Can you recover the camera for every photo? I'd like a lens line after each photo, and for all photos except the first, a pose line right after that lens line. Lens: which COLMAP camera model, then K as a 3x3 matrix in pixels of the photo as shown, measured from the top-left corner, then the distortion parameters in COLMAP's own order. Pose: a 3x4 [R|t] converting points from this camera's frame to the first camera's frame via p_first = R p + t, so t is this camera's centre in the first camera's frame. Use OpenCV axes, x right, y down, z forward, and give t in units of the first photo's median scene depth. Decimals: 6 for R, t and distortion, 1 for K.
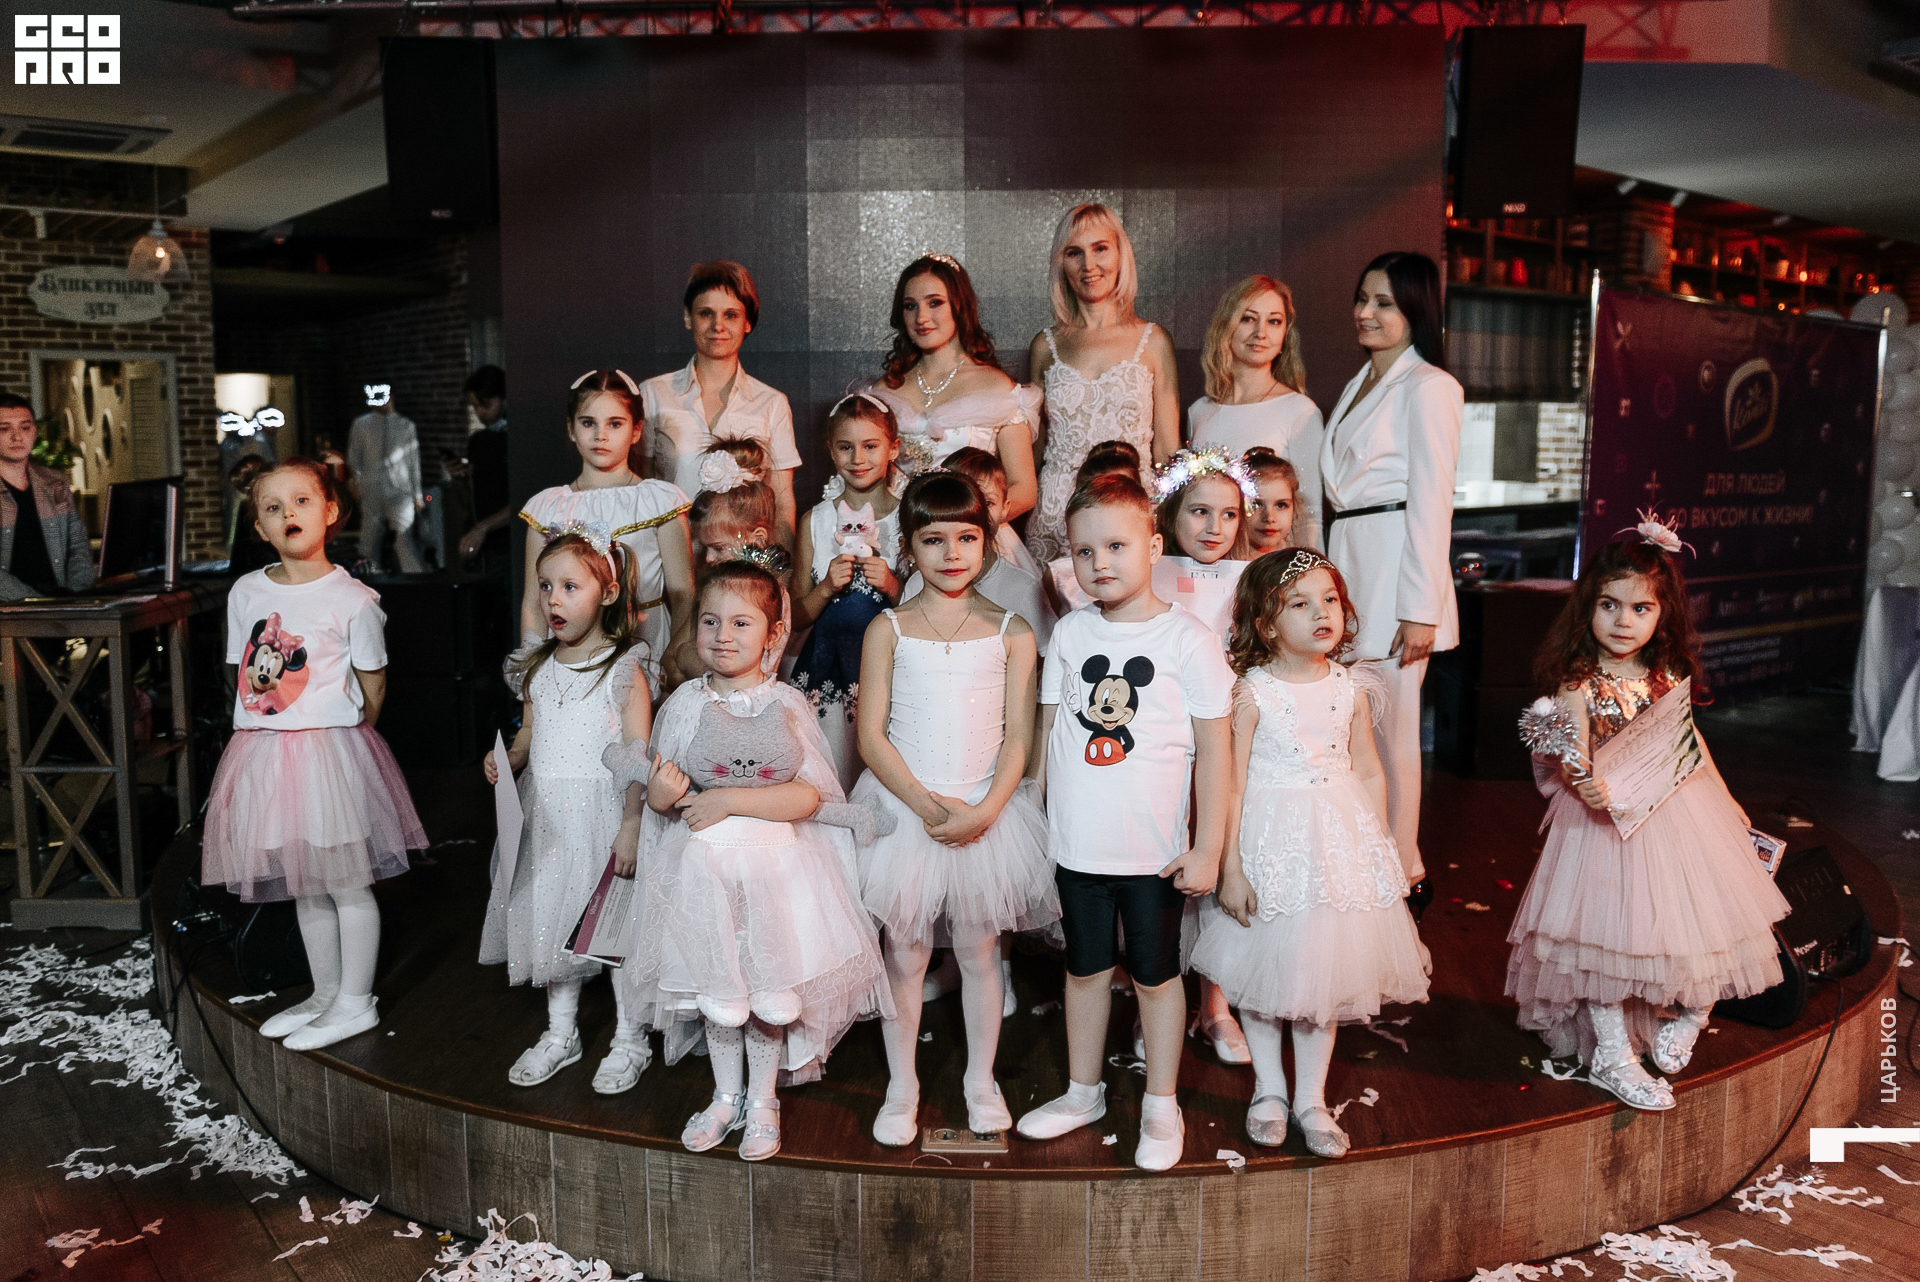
lens RADIAL K [[1482.1, 0, 982.2], [0, 1482.1, 588.4], [0, 0, 1]] dist [-0.050659, 0.000320]
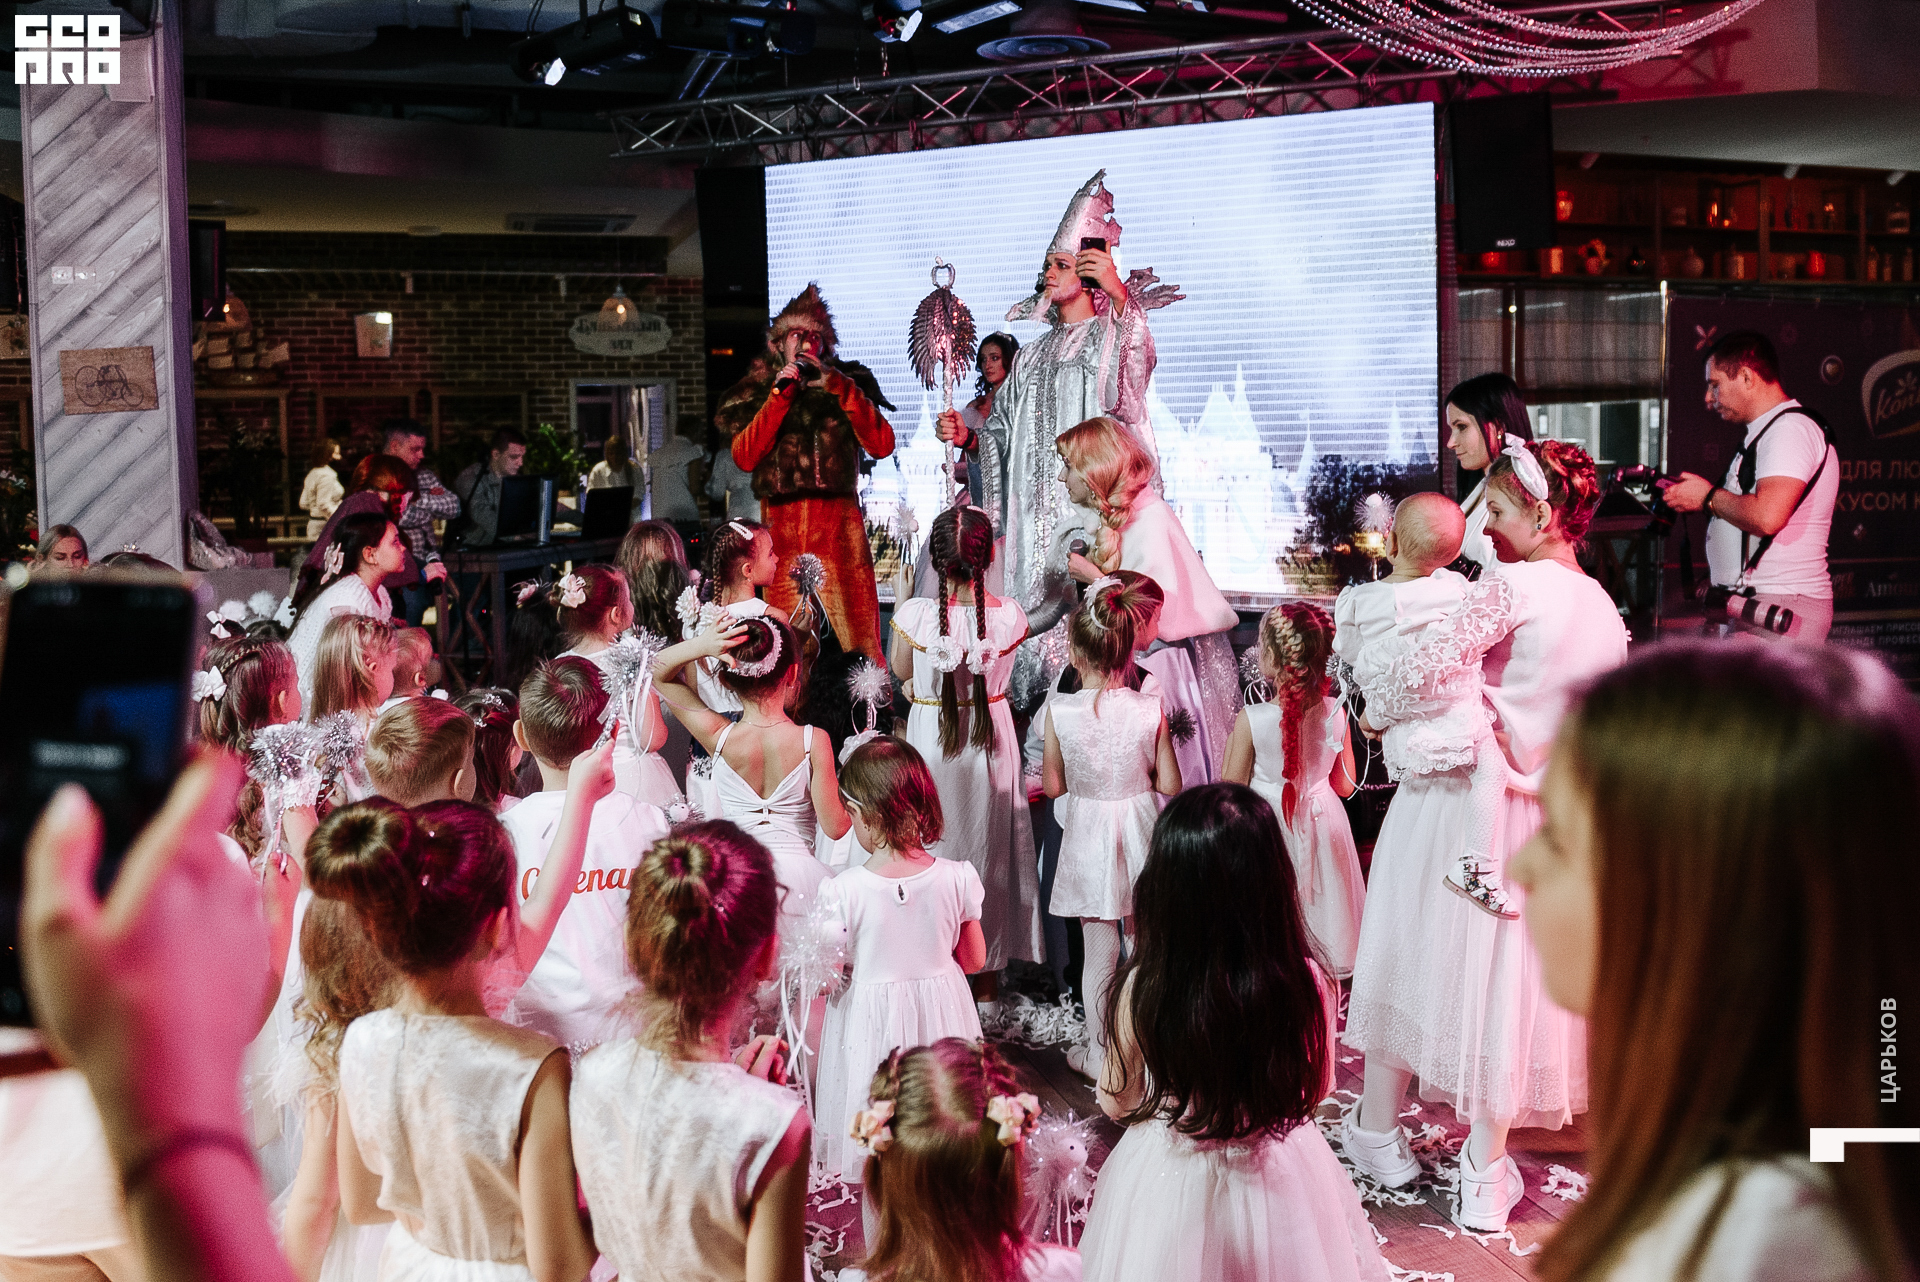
lens RADIAL K [[1568.4, 0, 1050.0], [0, 1568.4, 544.7], [0, 0, 1]] dist [-0.040808, -0.021428]
pose [[0.942210, 0.006146, -0.334966, 0.218675], [-0.016926, 0.999428, -0.029272, 0.016528], [0.334594, 0.033250, 0.941775, -0.163498]]
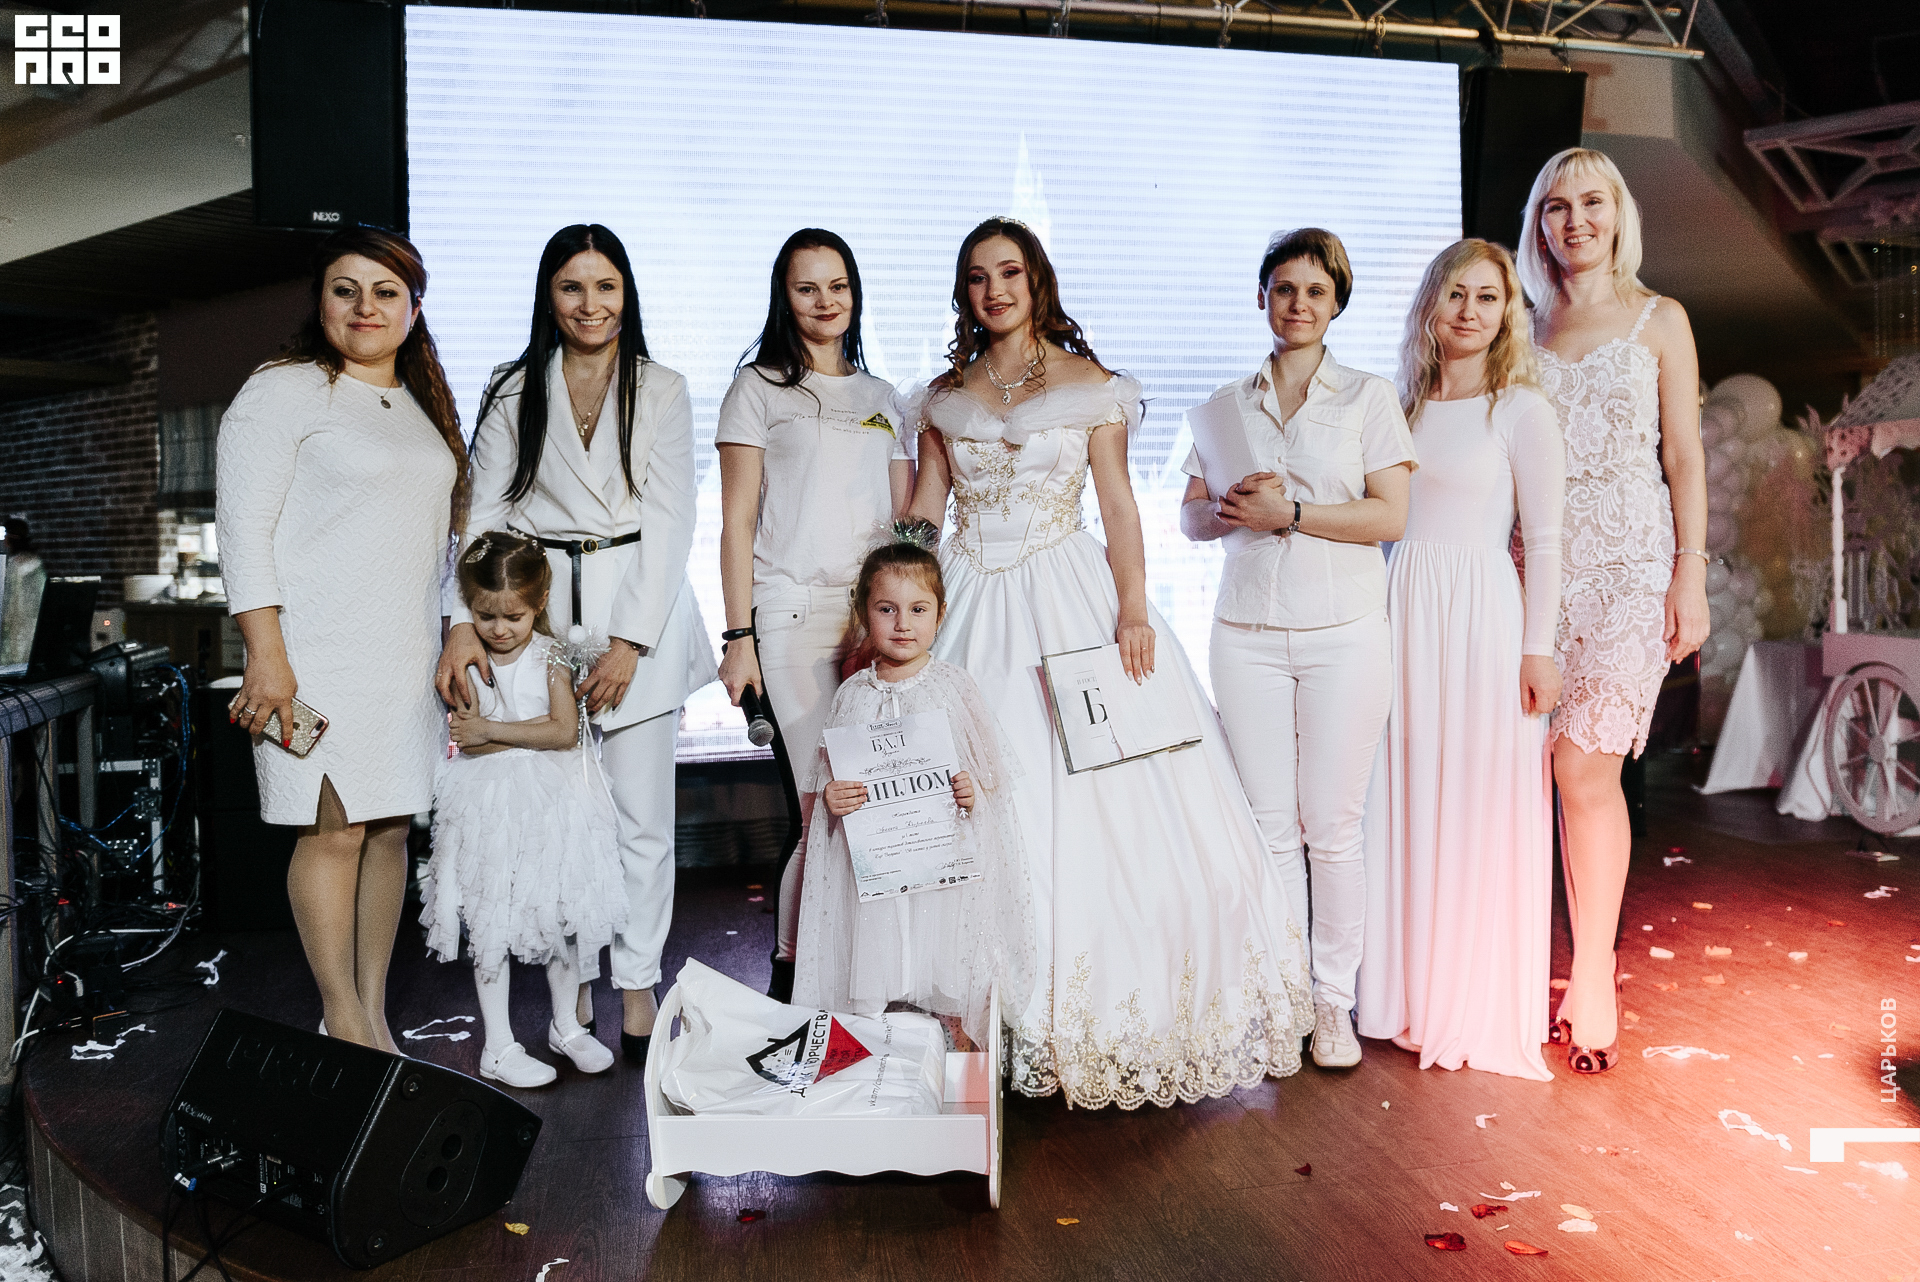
lens RADIAL K [[1487.2, 0, 1047.0], [0, 1487.2, 583.4], [0, 0, 1]] dist [-0.072923, 0.023715]
pose [[0.961545, -0.025722, 0.273441, -0.108937], [0.049763, 0.995443, -0.081349, 0.012663], [-0.270103, 0.091827, 0.958443, 0.081234]]
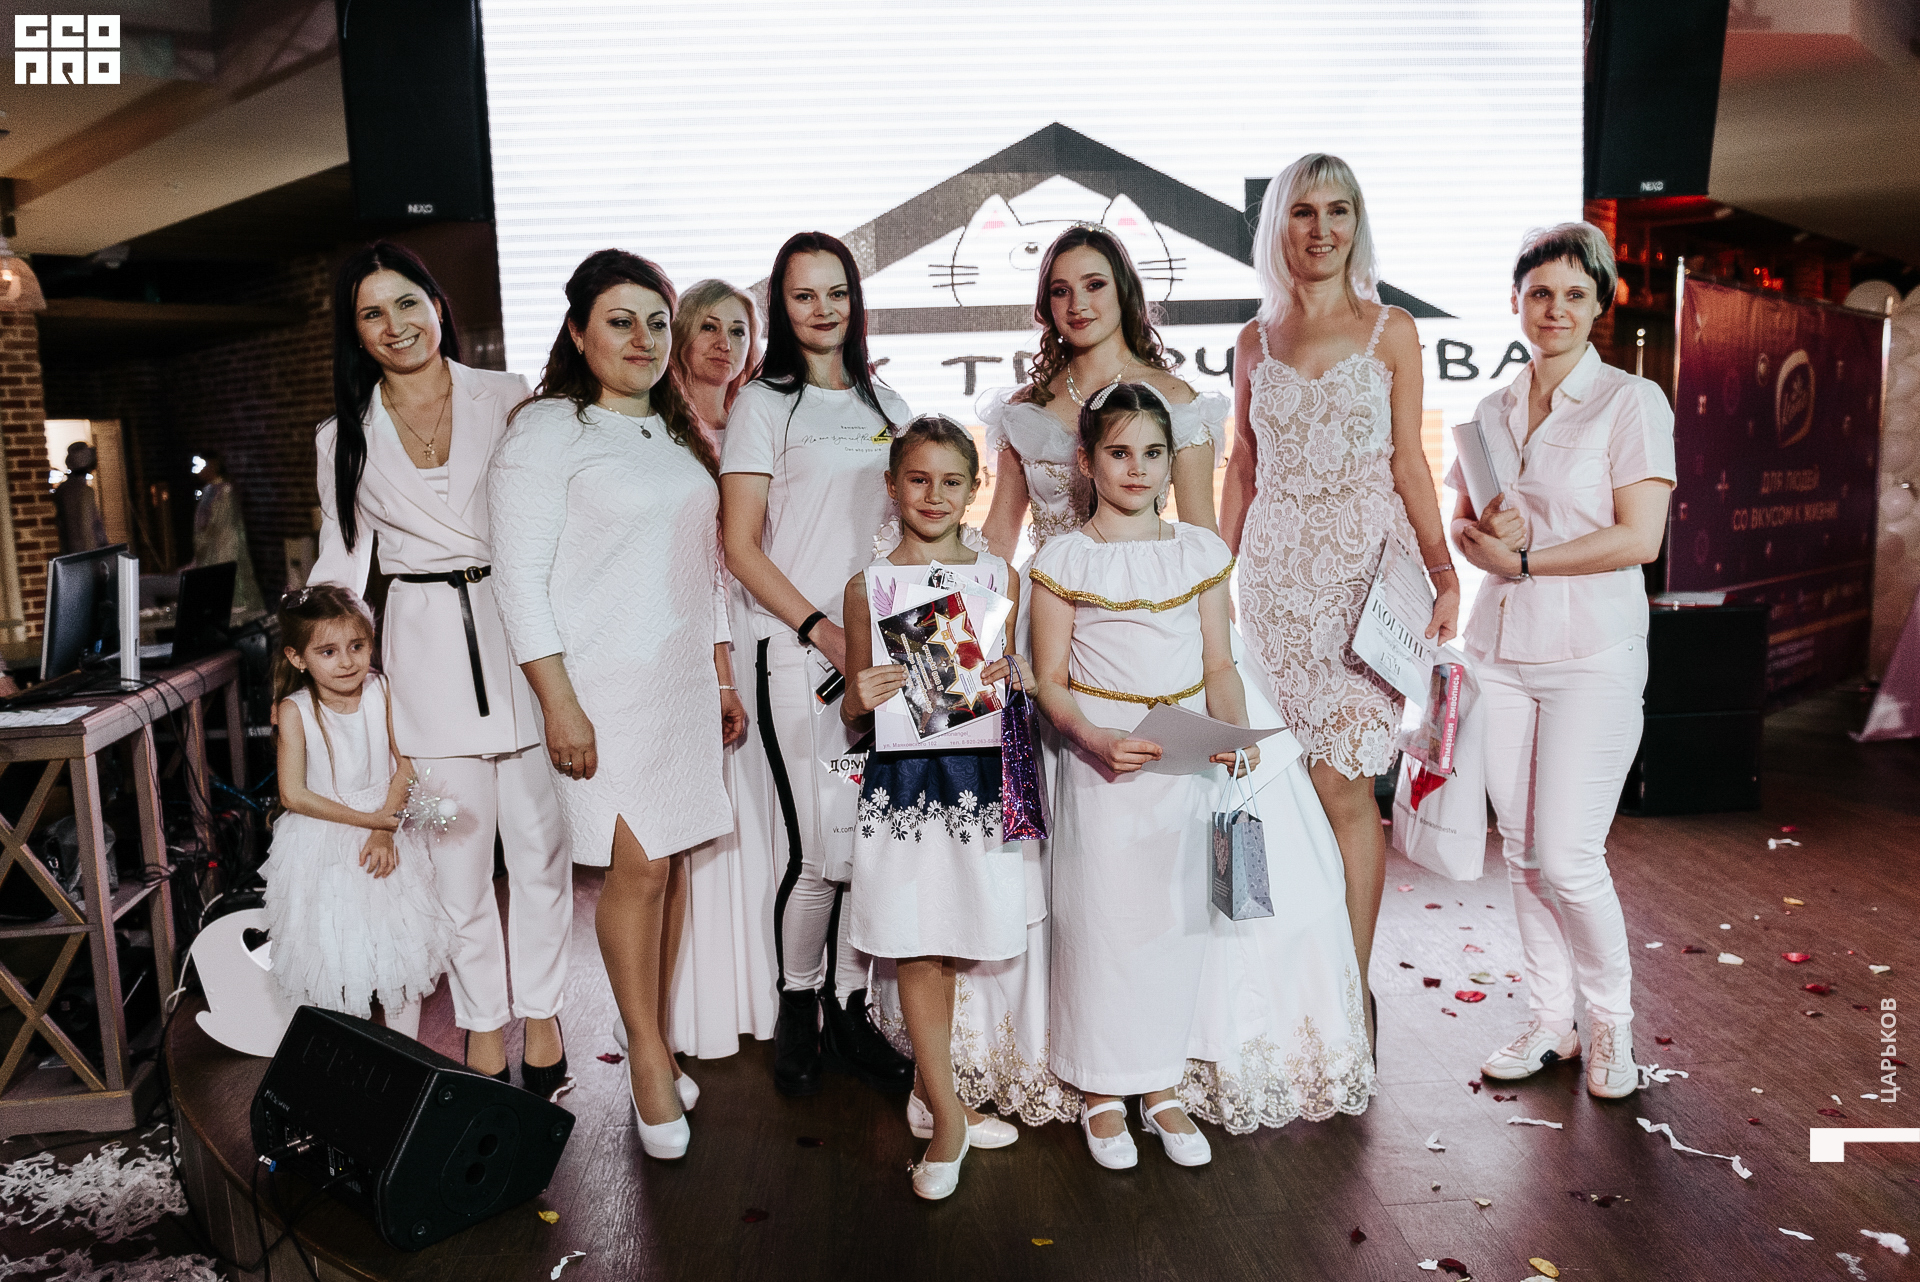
lens RADIAL K [[1482.1, 0, 992.0], [0, 1482.1, 648.5], [0, 0, 1]] dist [-0.050659, 0.000320]
pose [[0.991706, -0.049744, 0.118507, -0.081210], [0.046611, 0.998490, 0.029062, -0.009364], [-0.119774, -0.023297, 0.992528, 0.072141]]
